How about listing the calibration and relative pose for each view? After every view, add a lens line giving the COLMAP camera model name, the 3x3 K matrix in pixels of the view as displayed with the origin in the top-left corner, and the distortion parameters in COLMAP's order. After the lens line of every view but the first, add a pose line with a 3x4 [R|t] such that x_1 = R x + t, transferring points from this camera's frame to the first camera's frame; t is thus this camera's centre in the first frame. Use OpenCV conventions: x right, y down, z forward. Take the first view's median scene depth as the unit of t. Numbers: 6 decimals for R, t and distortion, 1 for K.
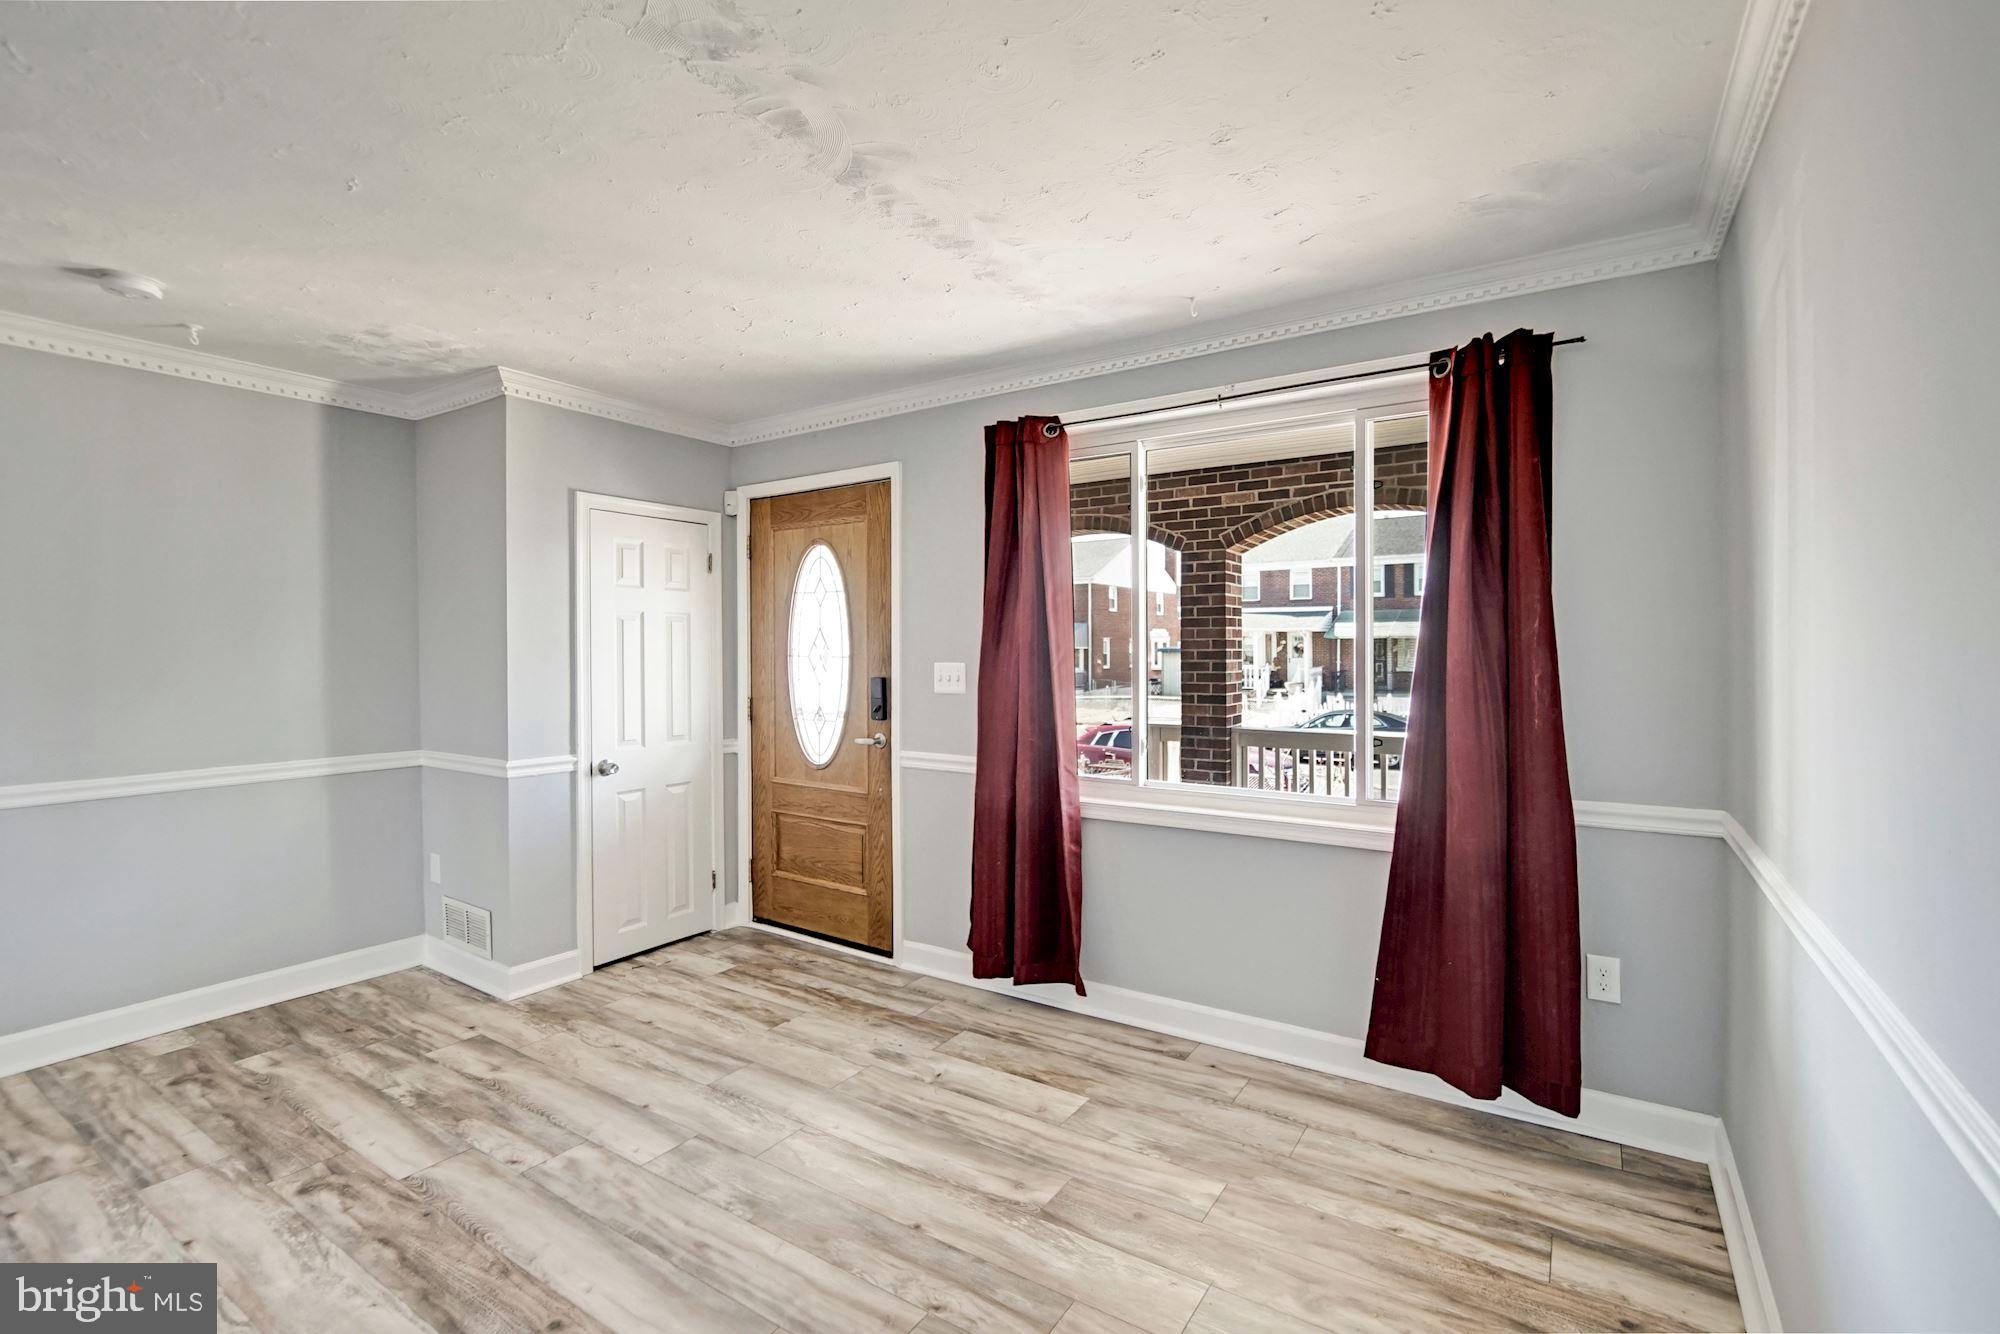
lens RADIAL K [[906.2, 0, 1006.6], [0, 906.2, 655.2], [0, 0, 1]] dist [-0.012764, 0.002055]
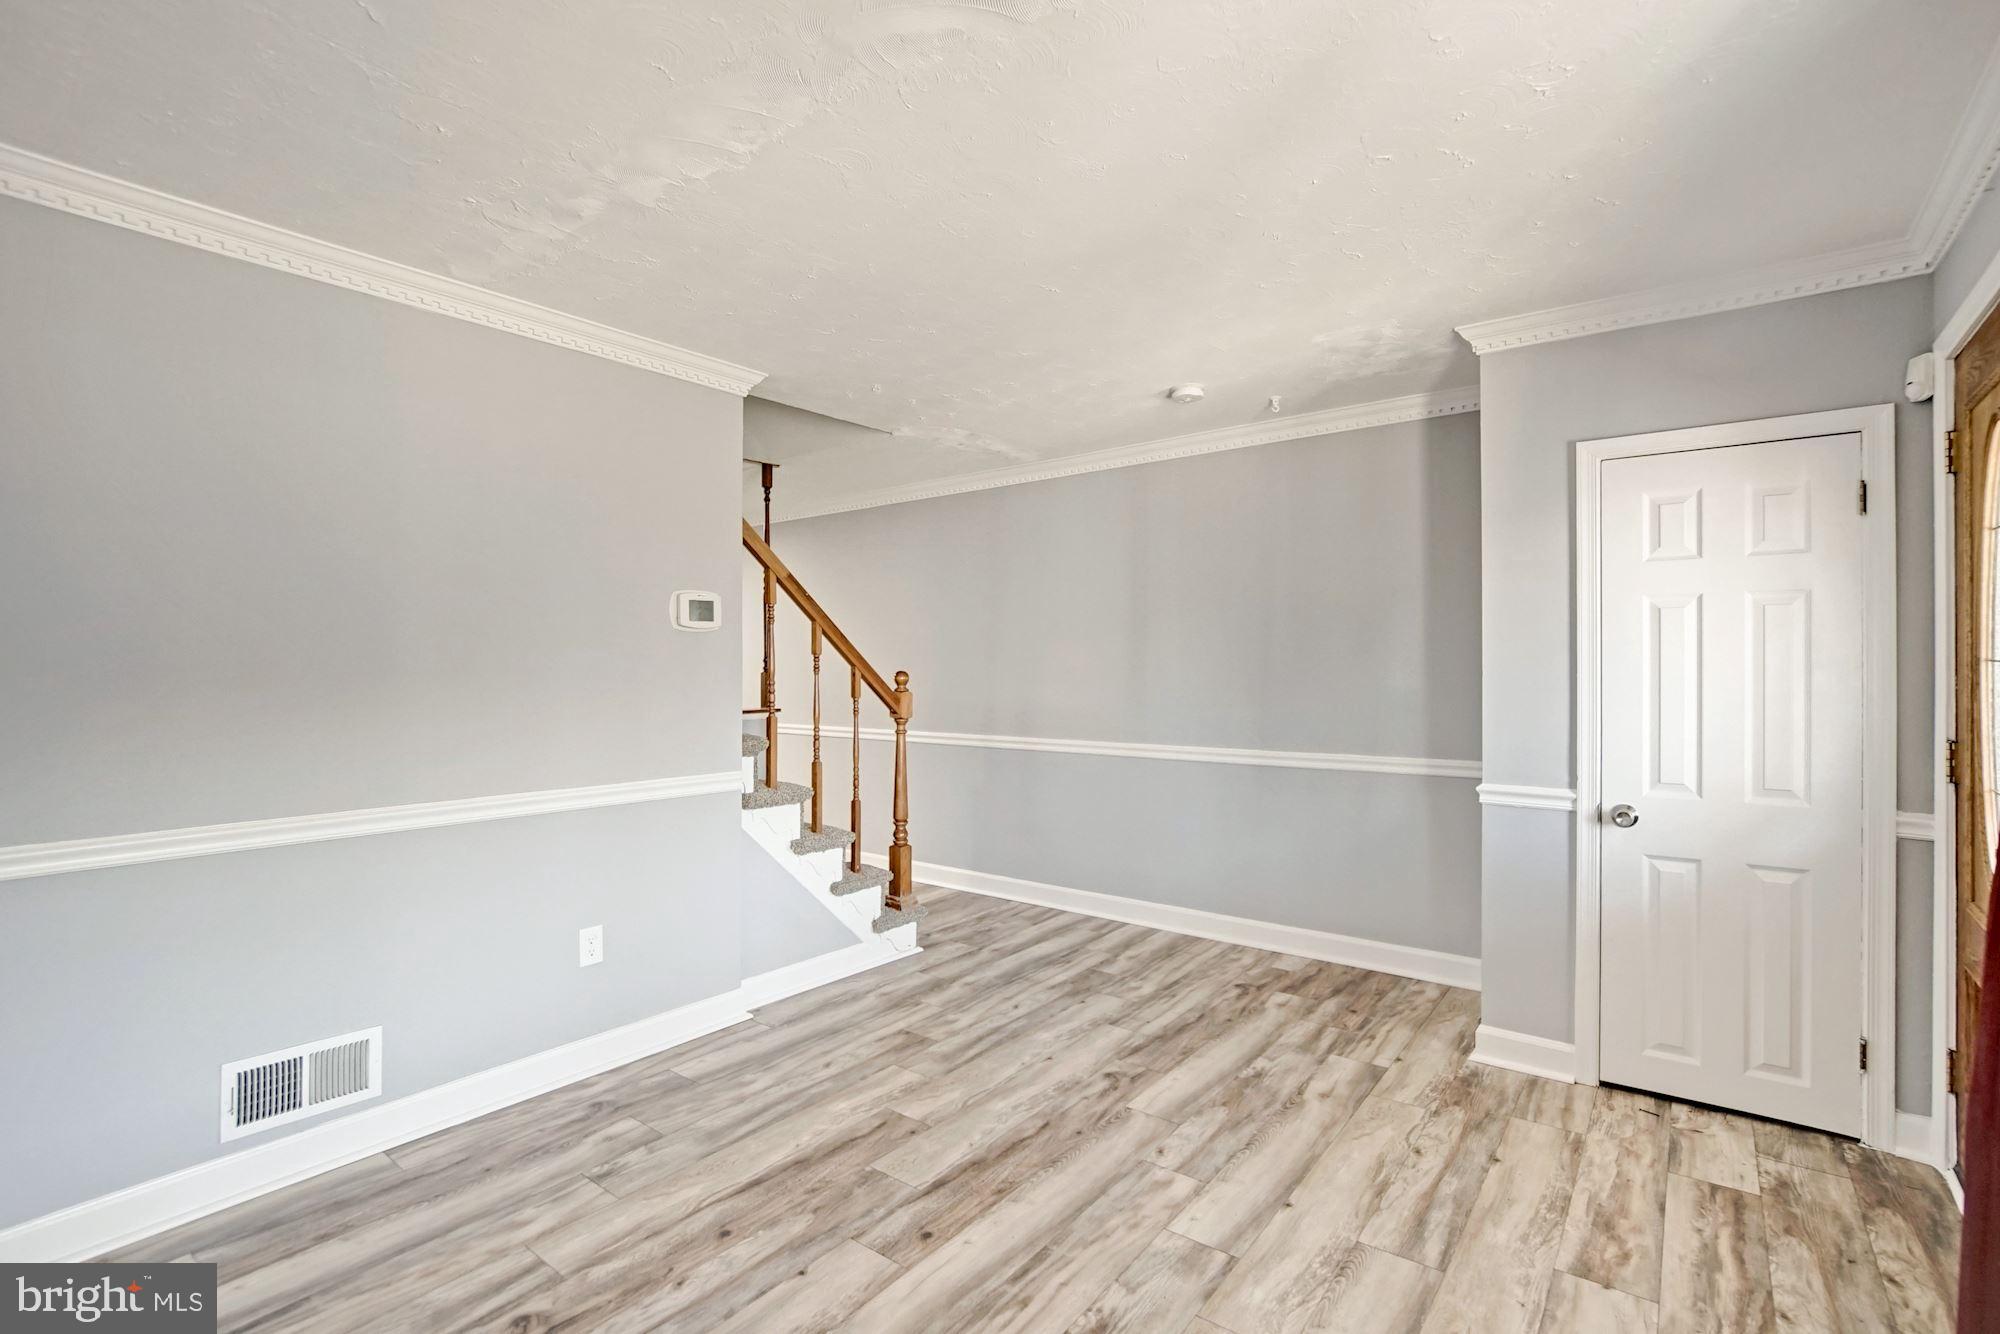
lens RADIAL K [[906.2, 0, 1008.8], [0, 906.2, 670.9], [0, 0, 1]] dist [-0.012764, 0.002055]
pose [[-0.070749, 0.010402, -0.997440, 0.362492], [-0.000874, 0.999945, 0.010490, 0.002601], [0.997494, 0.001614, -0.070736, 0.667659]]
